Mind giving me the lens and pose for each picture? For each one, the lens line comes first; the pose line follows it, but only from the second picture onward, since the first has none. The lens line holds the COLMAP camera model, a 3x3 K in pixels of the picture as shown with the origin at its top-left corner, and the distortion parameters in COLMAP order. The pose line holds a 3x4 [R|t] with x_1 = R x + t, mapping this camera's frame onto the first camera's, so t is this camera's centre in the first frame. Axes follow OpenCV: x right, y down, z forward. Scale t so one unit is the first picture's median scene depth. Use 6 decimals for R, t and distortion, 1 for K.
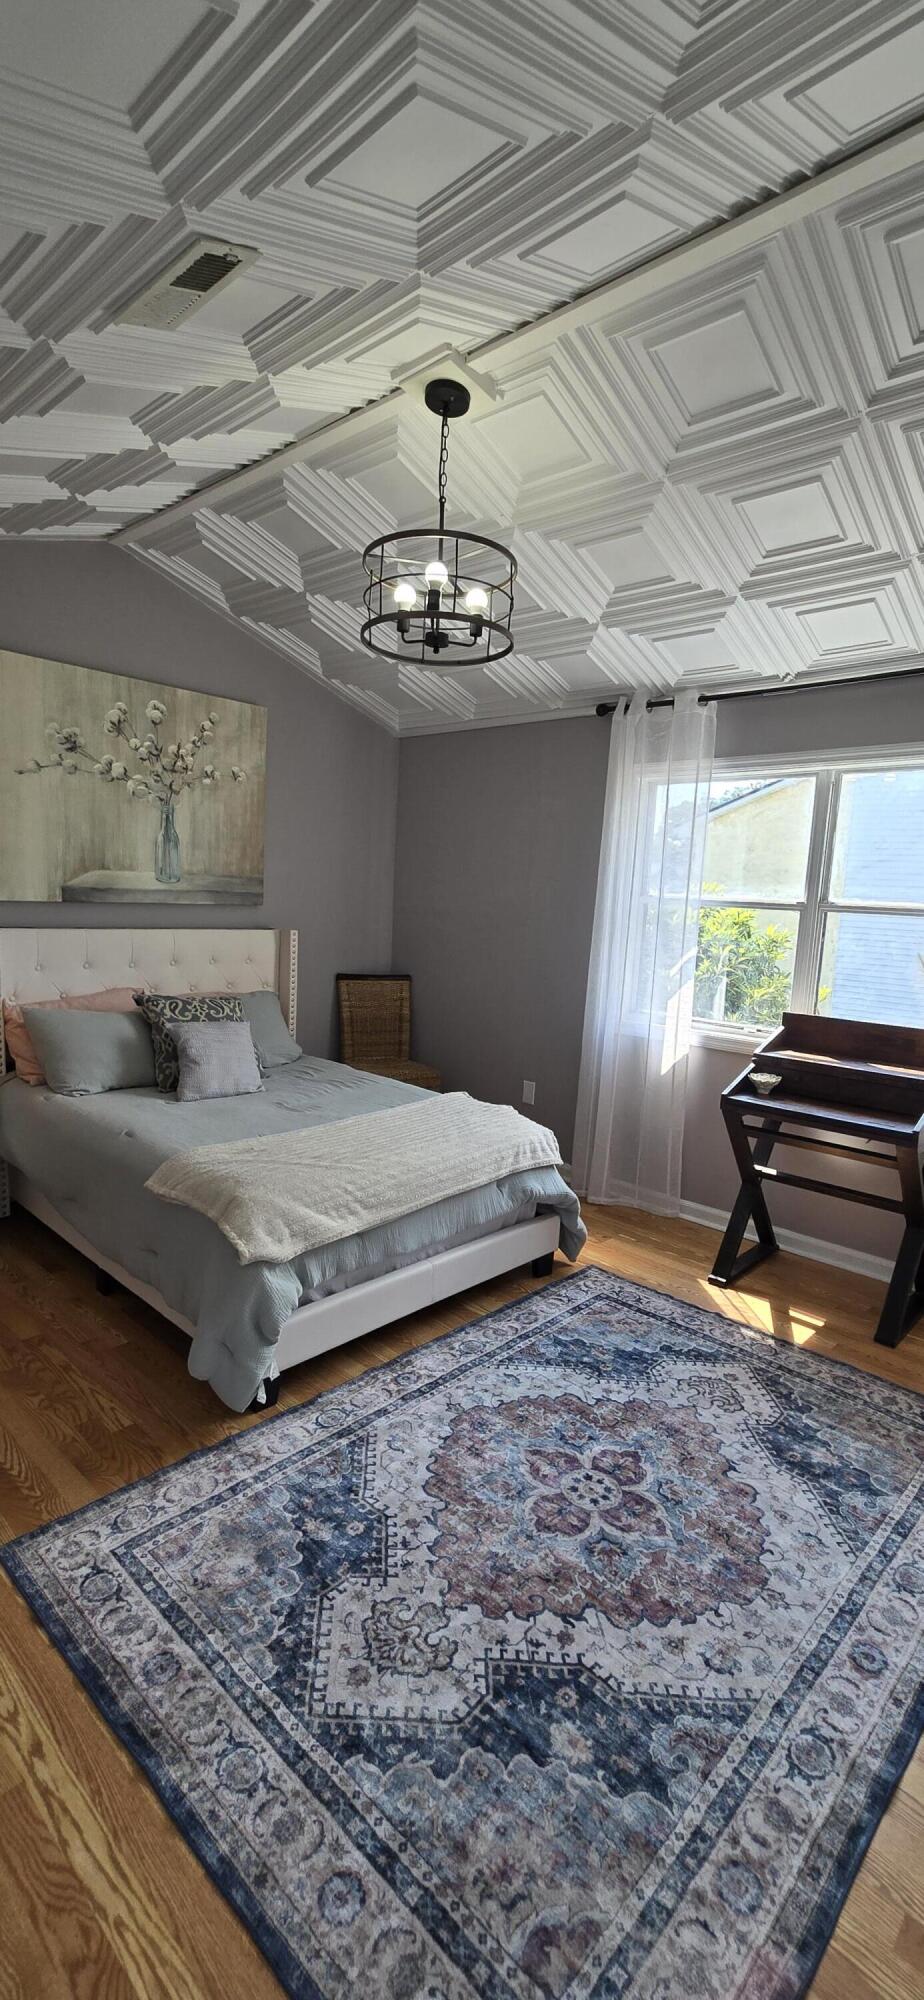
lens RADIAL K [[860.4, 0, 463.7], [0, 860.4, 1000.8], [0, 0, 1]] dist [-0.002427, 0.003050]
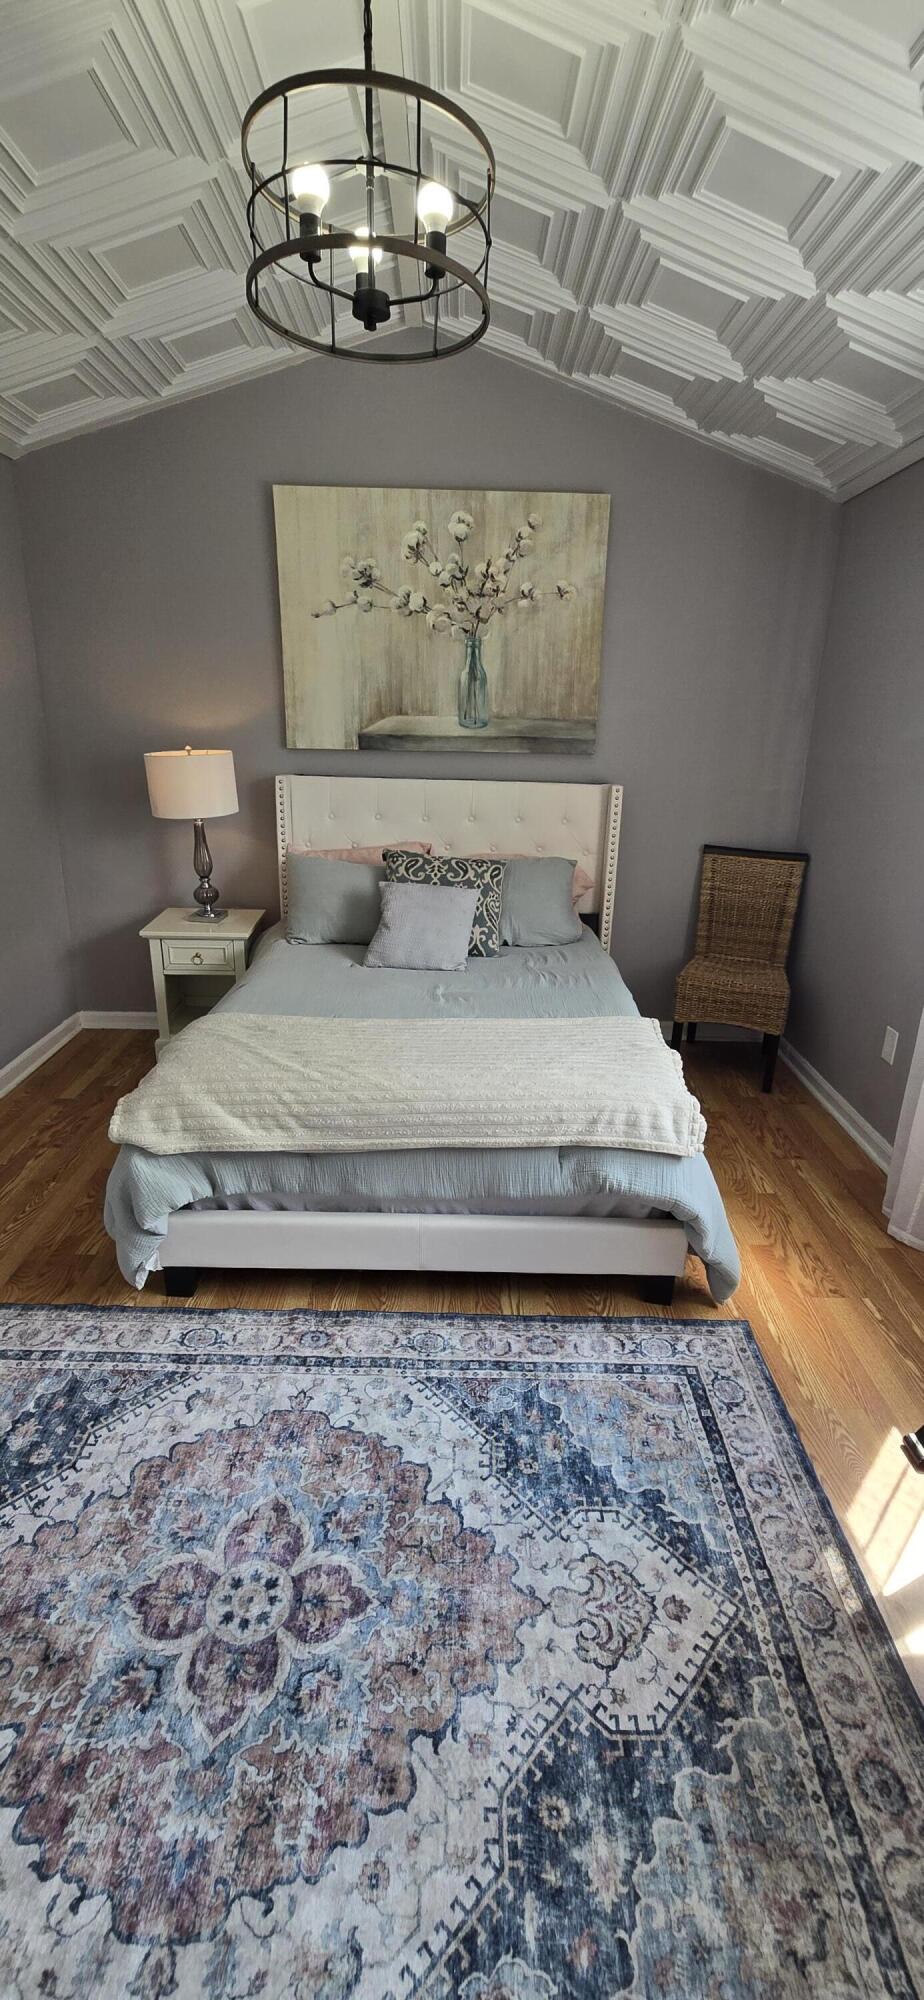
lens RADIAL K [[860.4, 0, 463.9], [0, 860.4, 1001.6], [0, 0, 1]] dist [-0.002427, 0.003050]
pose [[0.690664, 0.194435, -0.696547, 0.418616], [-0.083733, 0.978201, 0.190030, -0.033647], [0.718312, -0.072922, 0.691889, 0.431196]]
